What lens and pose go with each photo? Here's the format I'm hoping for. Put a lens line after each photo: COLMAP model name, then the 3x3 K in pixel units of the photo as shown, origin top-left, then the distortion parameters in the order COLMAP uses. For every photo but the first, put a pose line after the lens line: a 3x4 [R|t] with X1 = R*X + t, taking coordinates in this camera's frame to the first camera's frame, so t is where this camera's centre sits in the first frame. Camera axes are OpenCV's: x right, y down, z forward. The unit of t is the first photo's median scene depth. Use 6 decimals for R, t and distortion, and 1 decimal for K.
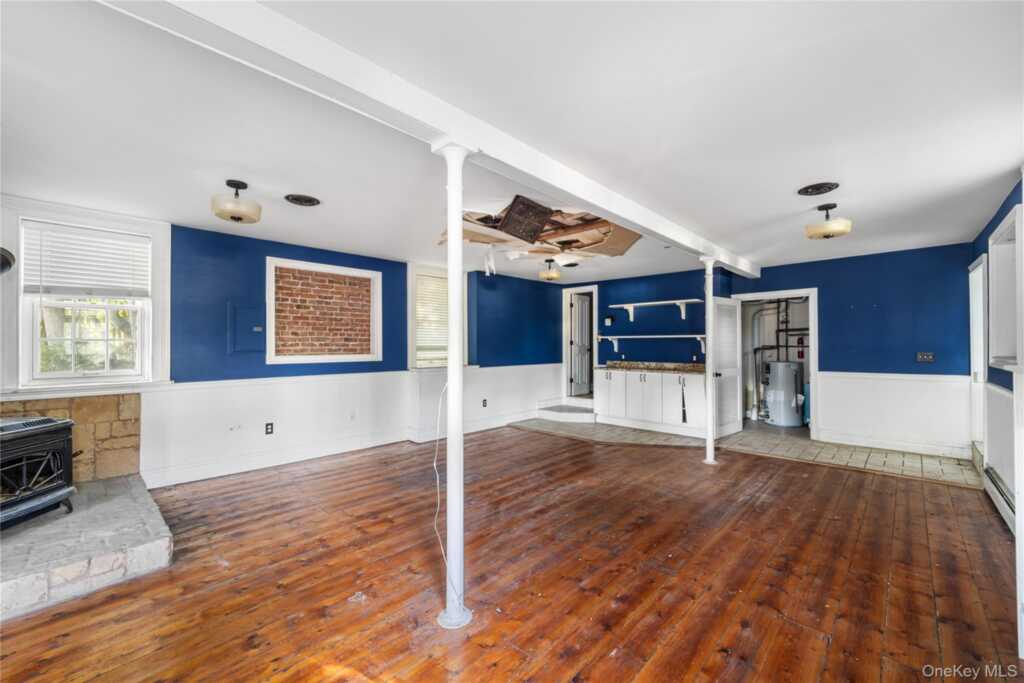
lens RADIAL K [[414.4, 0, 516.1], [0, 414.4, 340.6], [0, 0, 1]] dist [-0.000636, -0.001002]
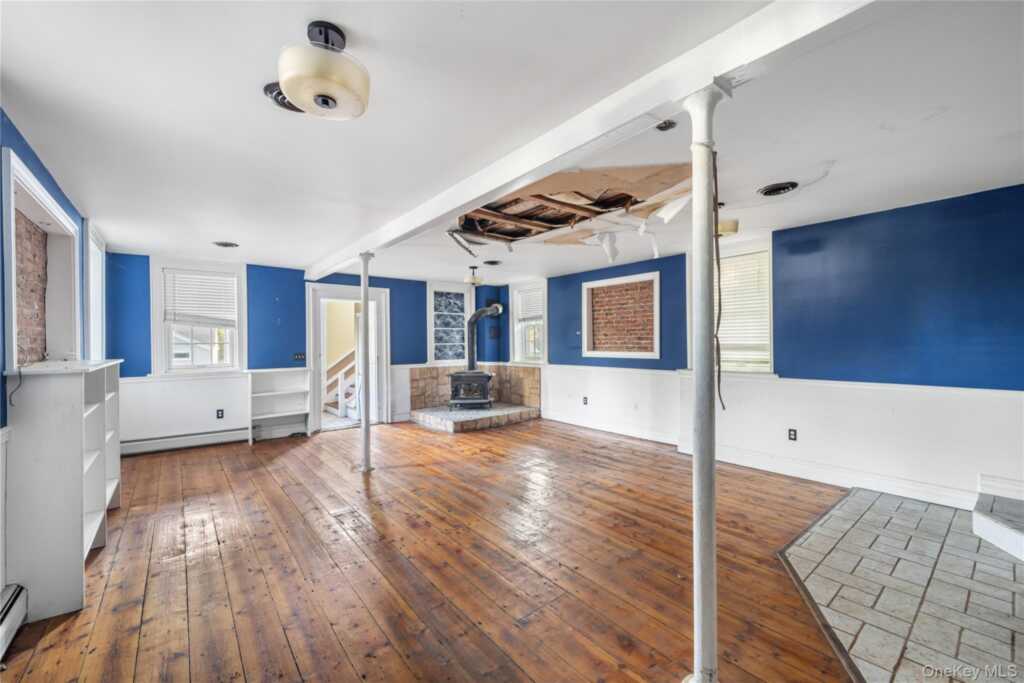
lens RADIAL K [[414.4, 0, 516.5], [0, 414.4, 343.1], [0, 0, 1]] dist [-0.000636, -0.001002]
pose [[-0.140910, 0.006455, -0.990001, 0.800133], [0.018502, 0.999821, 0.003885, -0.000544], [0.989850, -0.017770, -0.141004, 0.877586]]
